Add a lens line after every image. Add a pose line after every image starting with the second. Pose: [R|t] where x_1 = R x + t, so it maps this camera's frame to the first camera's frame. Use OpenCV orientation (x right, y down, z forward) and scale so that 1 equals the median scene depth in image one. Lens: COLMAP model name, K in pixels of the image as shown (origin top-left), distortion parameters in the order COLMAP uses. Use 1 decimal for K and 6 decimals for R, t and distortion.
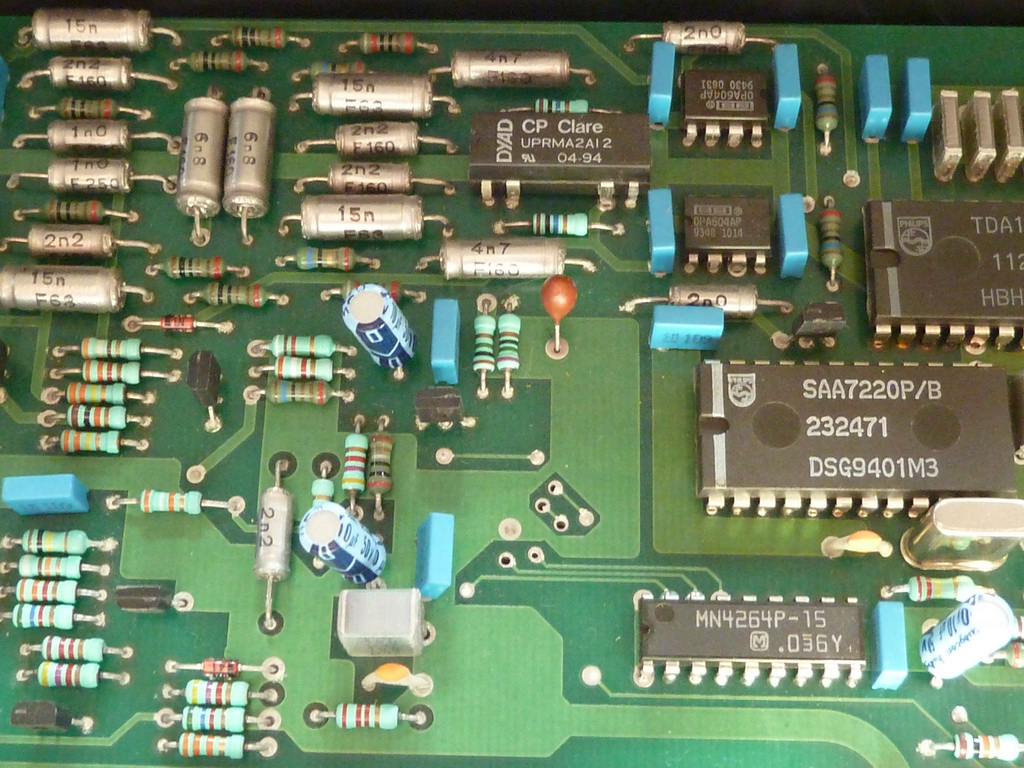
lens RADIAL K [[1659.1, 0, 512.0], [0, 1659.1, 384.0], [0, 0, 1]] dist [-0.036158, 0.029284]
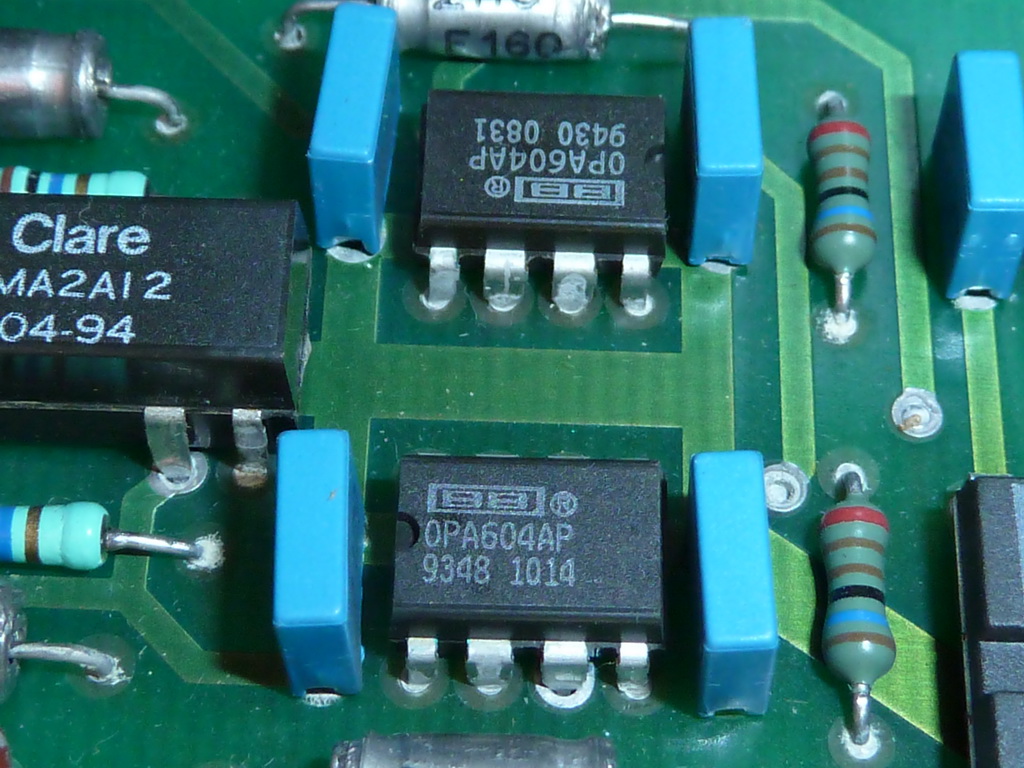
lens RADIAL K [[2301.5, 0, 512.0], [0, 2301.5, 384.0], [0, 0, 1]] dist [-0.035335, -0.265468]
pose [[0.999538, 0.019220, 0.023528, 0.117172], [-0.015399, 0.988110, -0.152975, -0.059902], [-0.026188, 0.152542, 0.987950, 0.566152]]
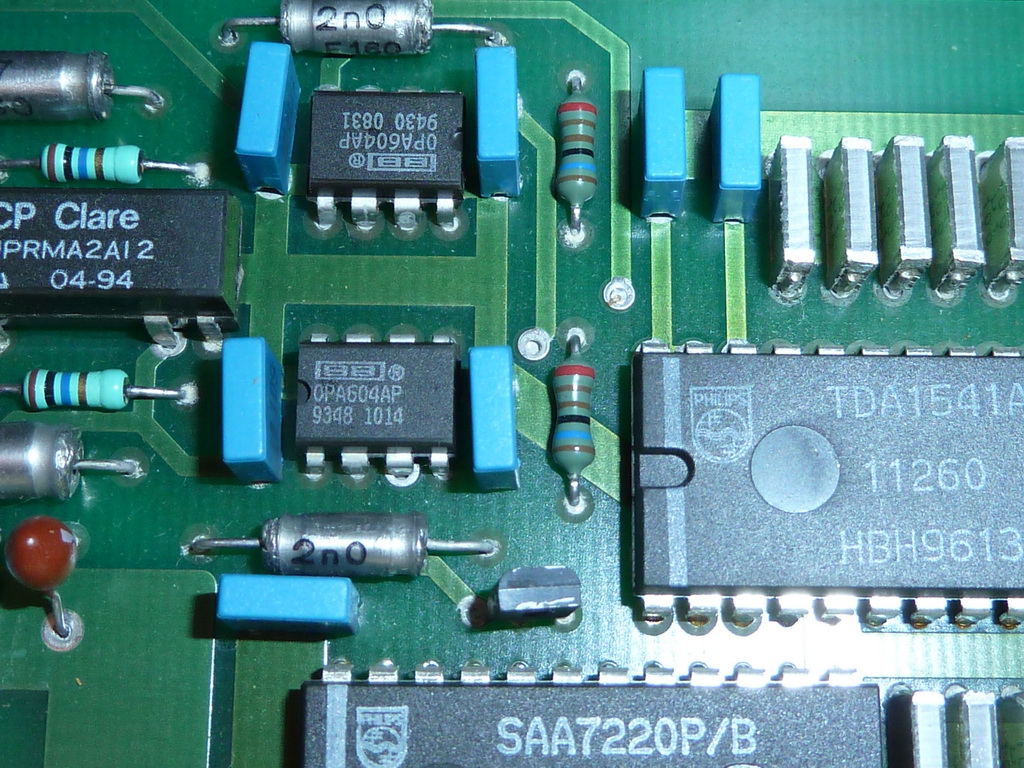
lens RADIAL K [[1774.8, 0, 512.0], [0, 1774.8, 384.0], [0, 0, 1]] dist [-0.029207, -0.050233]
pose [[0.999603, -0.006954, 0.027316, 0.160432], [0.003985, 0.994221, 0.107283, -0.164579], [-0.027905, -0.107131, 0.993853, 0.433404]]
